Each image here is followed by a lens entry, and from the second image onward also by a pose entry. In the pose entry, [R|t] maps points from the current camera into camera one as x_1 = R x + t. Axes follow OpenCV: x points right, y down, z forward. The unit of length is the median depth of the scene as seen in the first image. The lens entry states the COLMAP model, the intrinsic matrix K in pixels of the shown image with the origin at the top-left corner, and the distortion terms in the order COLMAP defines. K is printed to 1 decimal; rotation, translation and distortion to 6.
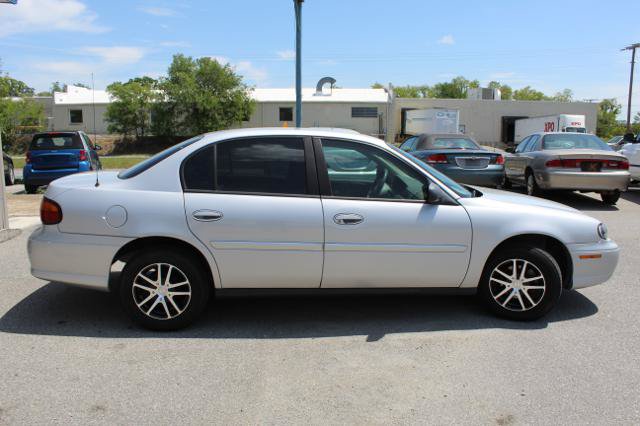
lens RADIAL K [[532.4, 0, 319.6], [0, 532.4, 213.0], [0, 0, 1]] dist [-0.166329, 0.149485]
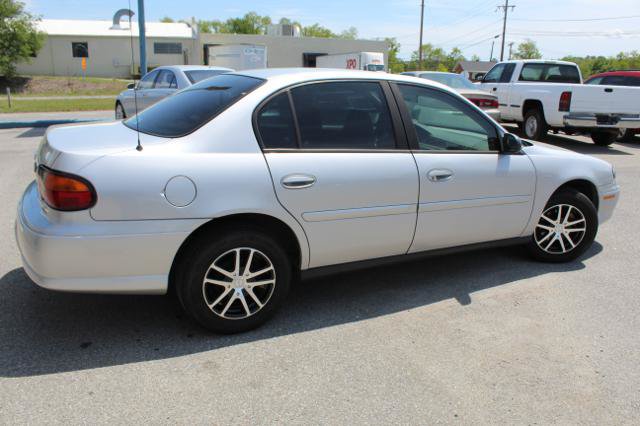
lens RADIAL K [[532.4, 0, 321.7], [0, 532.4, 210.2], [0, 0, 1]] dist [-0.166329, 0.149485]
pose [[0.924842, -0.084488, 0.370848, -0.440109], [0.042624, 0.991897, 0.119681, -0.042258], [-0.377955, -0.094879, 0.920950, 0.235445]]
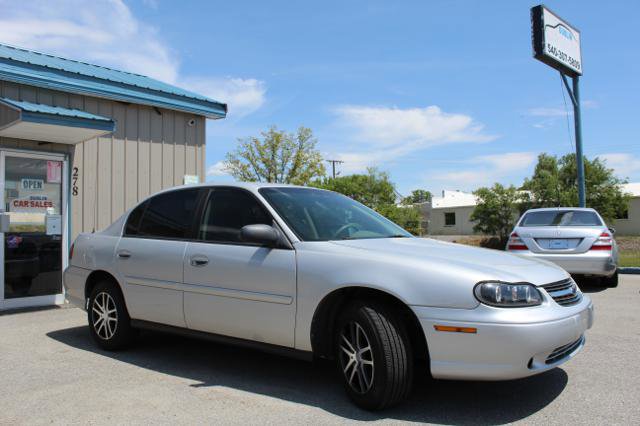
lens RADIAL K [[532.4, 0, 322.9], [0, 532.4, 212.6], [0, 0, 1]] dist [-0.166329, 0.149485]
pose [[0.745776, -0.047698, -0.664487, 0.858160], [-0.085480, 0.982338, -0.166451, 0.064515], [0.660690, 0.180935, 0.728527, 0.378022]]
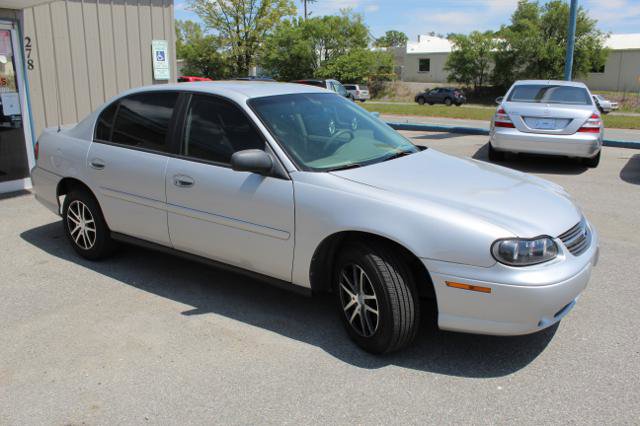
lens RADIAL K [[532.4, 0, 322.2], [0, 532.4, 211.7], [0, 0, 1]] dist [-0.166329, 0.149485]
pose [[0.781613, 0.148775, -0.605761, 0.766472], [-0.093109, 0.988087, 0.122537, -0.067521], [0.616775, -0.039375, 0.786154, 0.396906]]
